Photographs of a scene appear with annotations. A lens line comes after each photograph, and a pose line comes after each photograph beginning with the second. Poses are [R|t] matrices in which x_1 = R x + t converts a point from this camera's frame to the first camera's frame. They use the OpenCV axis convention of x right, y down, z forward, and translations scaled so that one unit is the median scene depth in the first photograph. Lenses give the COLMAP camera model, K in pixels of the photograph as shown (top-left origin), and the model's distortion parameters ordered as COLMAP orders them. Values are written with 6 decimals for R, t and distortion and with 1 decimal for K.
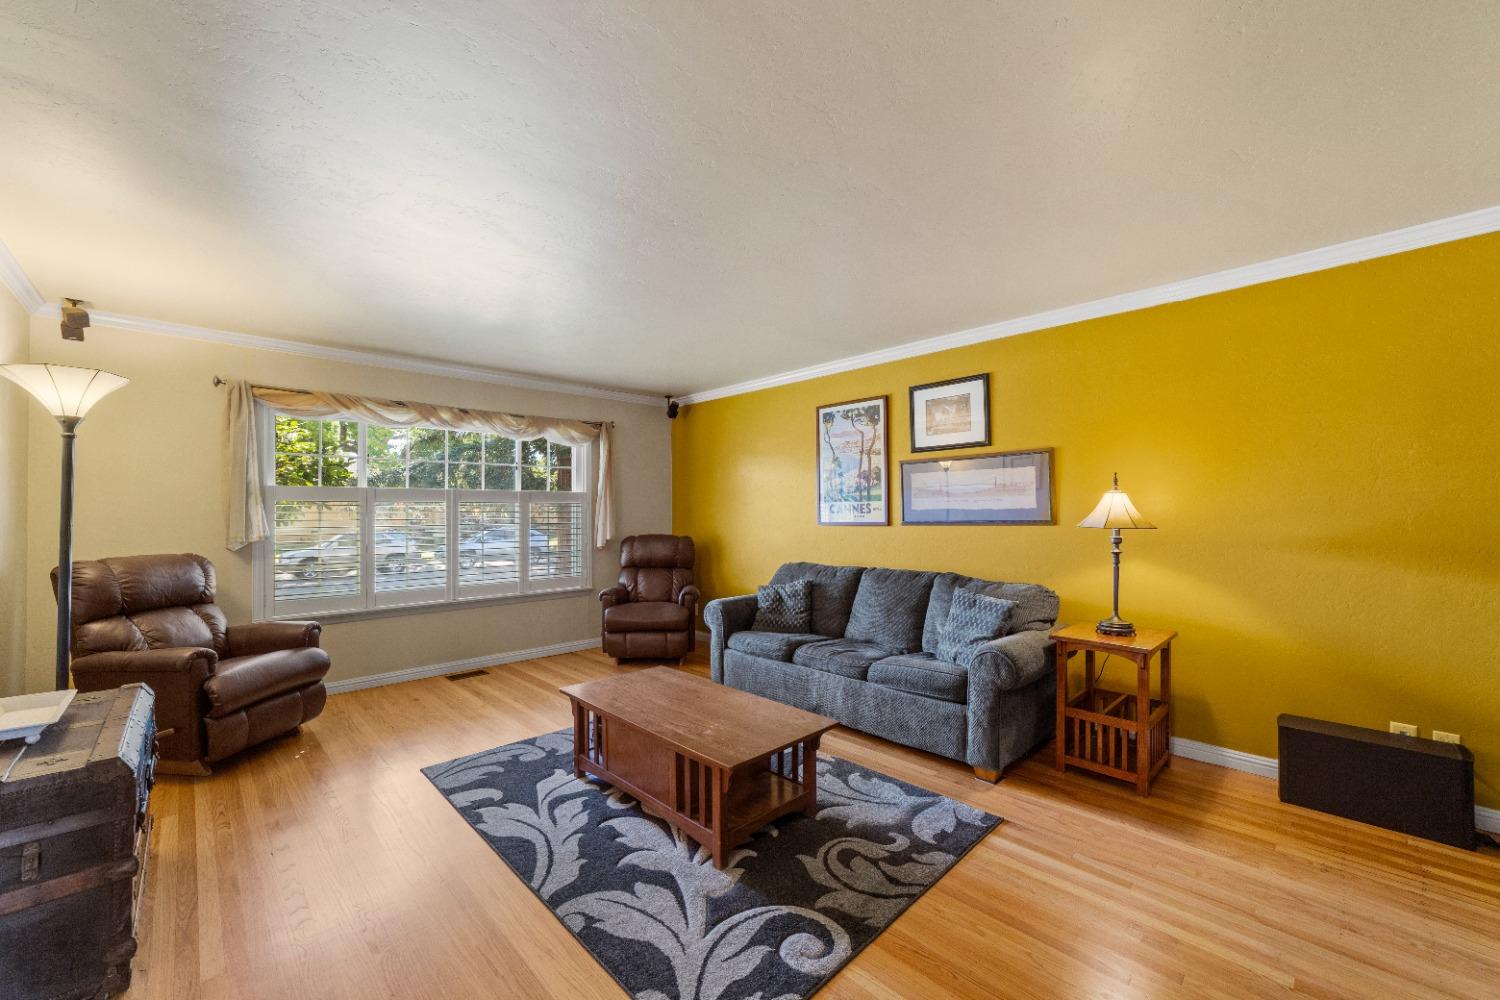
lens RADIAL K [[580.7, 0, 748.5], [0, 580.7, 498.4], [0, 0, 1]] dist [-0.018683, 0.006930]
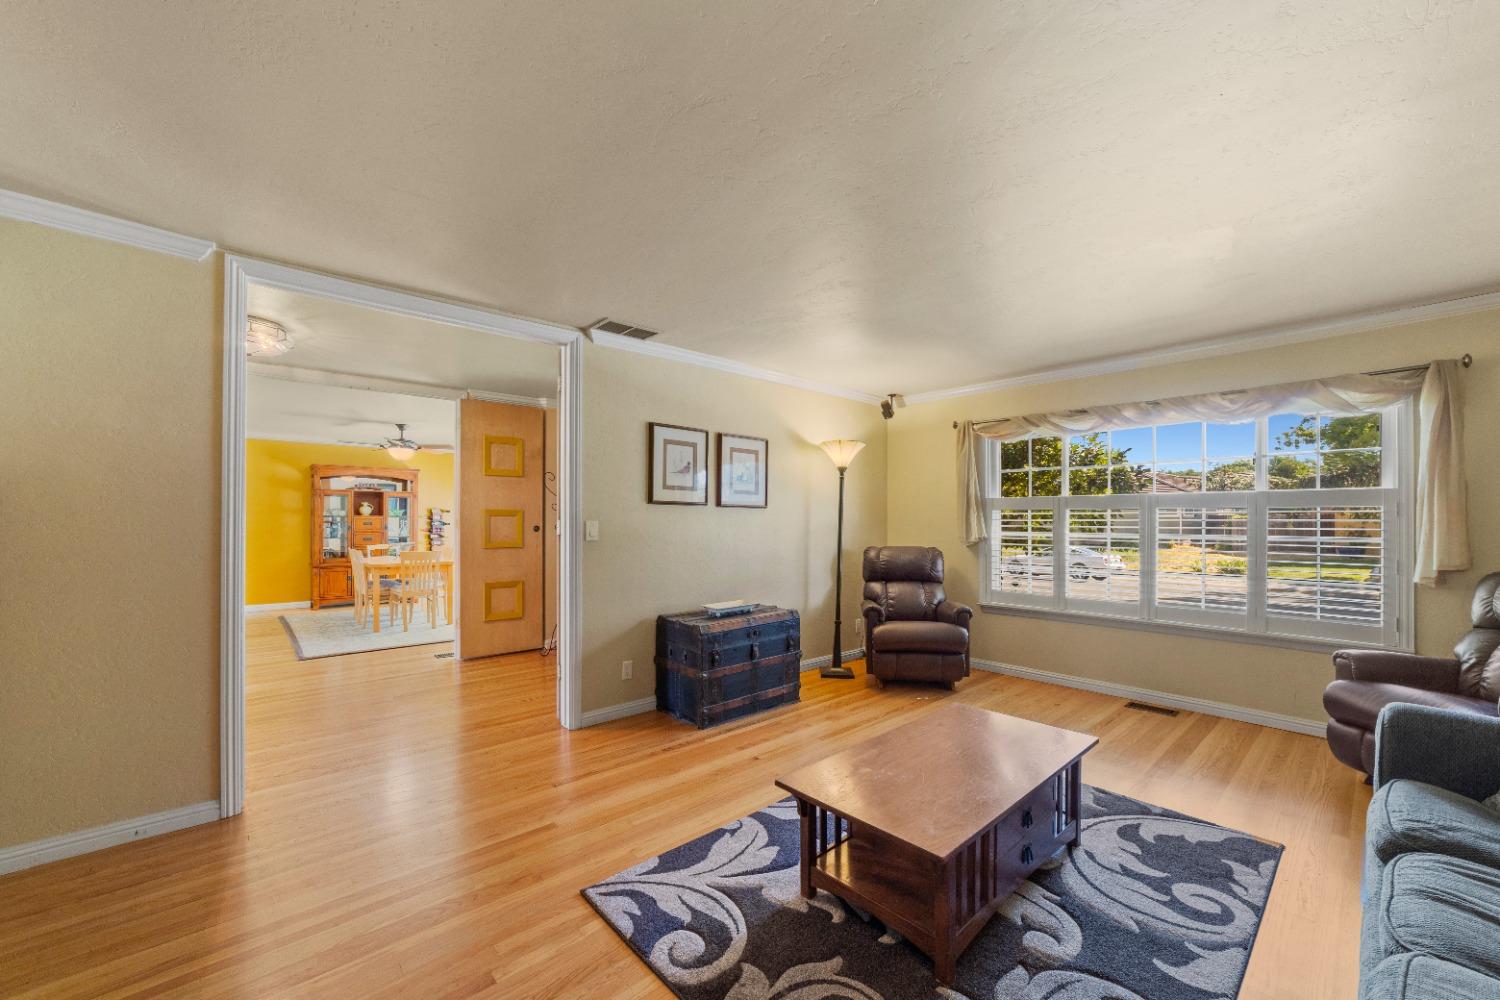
lens RADIAL K [[580.7, 0, 728.4], [0, 580.7, 515.6], [0, 0, 1]] dist [-0.018683, 0.006930]
pose [[-0.042711, -0.002506, -0.999084, 0.688334], [0.018974, 0.999814, -0.003319, 0.012675], [0.998907, -0.019099, -0.042655, 0.700573]]
